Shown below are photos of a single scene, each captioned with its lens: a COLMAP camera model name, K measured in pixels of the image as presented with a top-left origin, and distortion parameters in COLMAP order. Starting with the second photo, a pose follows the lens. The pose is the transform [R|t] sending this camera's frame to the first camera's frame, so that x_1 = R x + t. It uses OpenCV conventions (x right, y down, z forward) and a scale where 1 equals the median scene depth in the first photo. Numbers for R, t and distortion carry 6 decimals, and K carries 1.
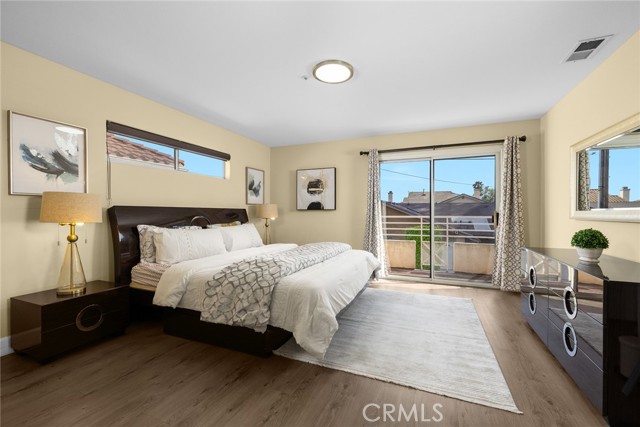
lens RADIAL K [[270.5, 0, 314.2], [0, 270.5, 214.3], [0, 0, 1]] dist [0.000833, -0.000260]
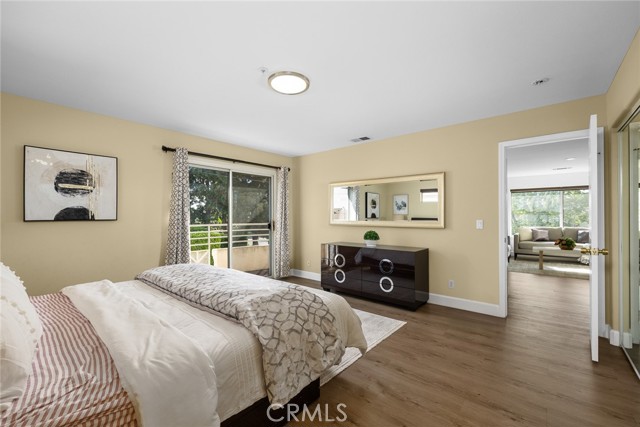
lens RADIAL K [[270.5, 0, 315.1], [0, 270.5, 212.1], [0, 0, 1]] dist [0.000833, -0.000260]
pose [[0.296226, 0.003957, 0.955110, -0.420277], [0.005920, 0.999965, -0.005979, -0.028284], [-0.955100, 0.007426, 0.296192, 0.316244]]
